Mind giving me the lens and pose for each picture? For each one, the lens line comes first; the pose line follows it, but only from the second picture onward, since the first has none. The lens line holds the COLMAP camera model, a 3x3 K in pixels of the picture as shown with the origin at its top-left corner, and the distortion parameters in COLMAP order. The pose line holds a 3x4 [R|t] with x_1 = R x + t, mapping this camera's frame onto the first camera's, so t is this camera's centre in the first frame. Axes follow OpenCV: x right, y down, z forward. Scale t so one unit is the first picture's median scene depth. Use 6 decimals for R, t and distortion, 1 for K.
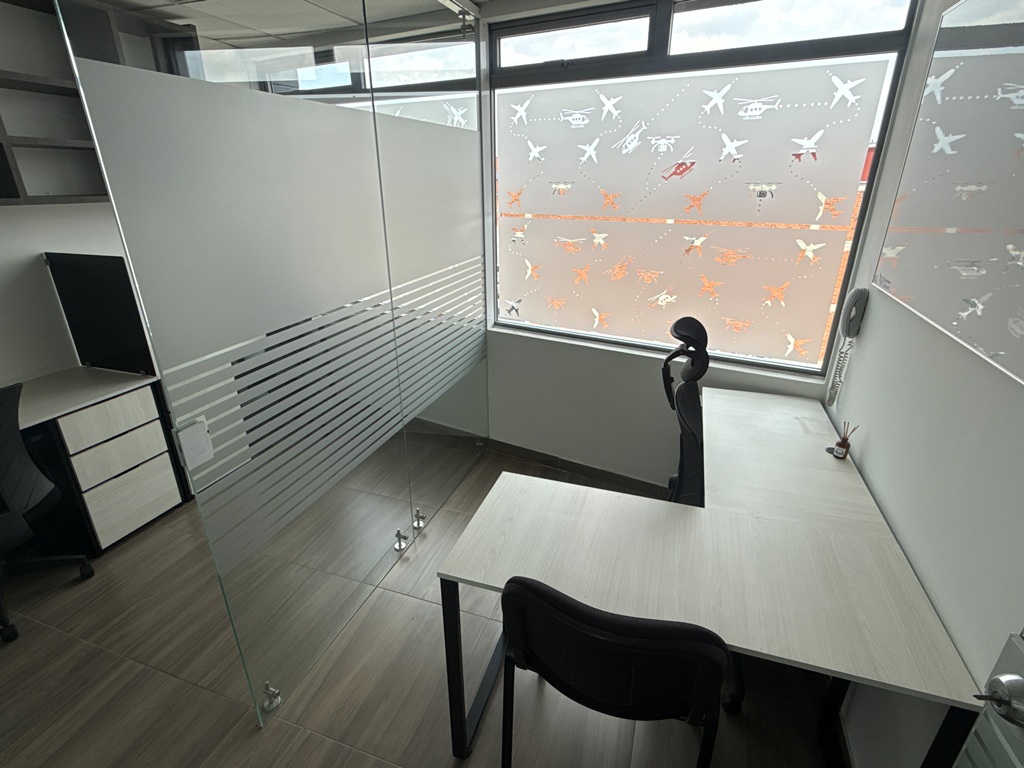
lens RADIAL K [[516.4, 0, 505.5], [0, 516.4, 375.1], [0, 0, 1]] dist [0.013613, 0.000697]
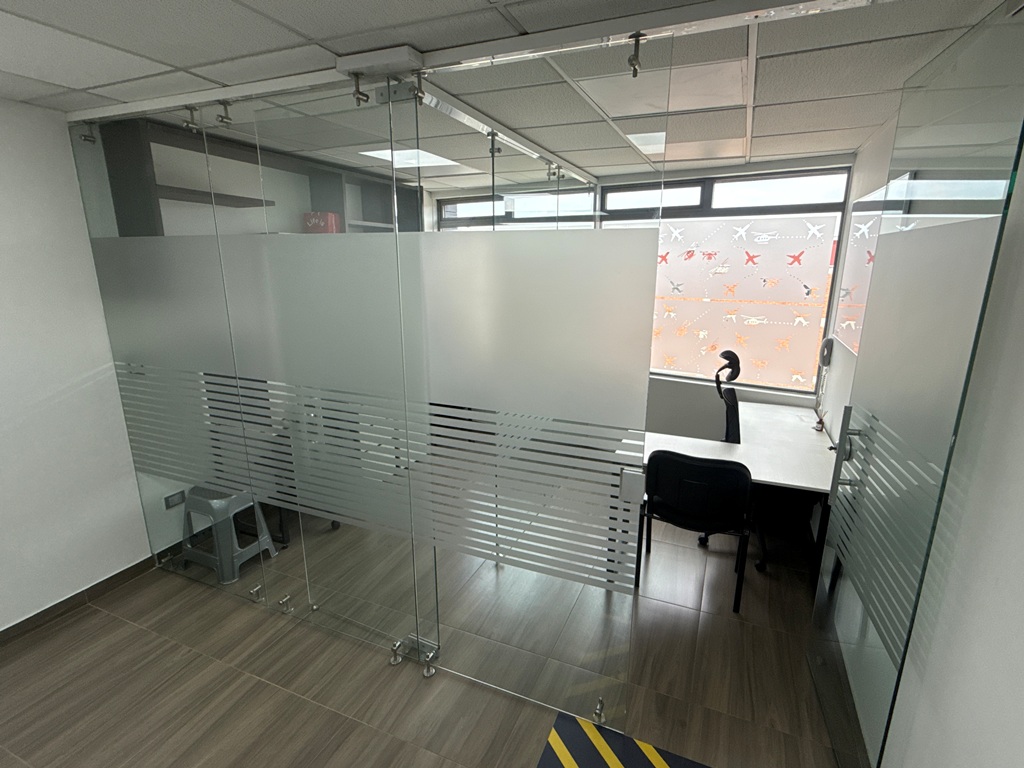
lens RADIAL K [[516.4, 0, 517.0], [0, 516.4, 378.4], [0, 0, 1]] dist [0.013613, 0.000697]
pose [[0.998393, 0.017913, -0.053769, -0.227482], [-0.025429, 0.989463, -0.142536, 0.204982], [0.050649, 0.143675, 0.988328, -0.642952]]
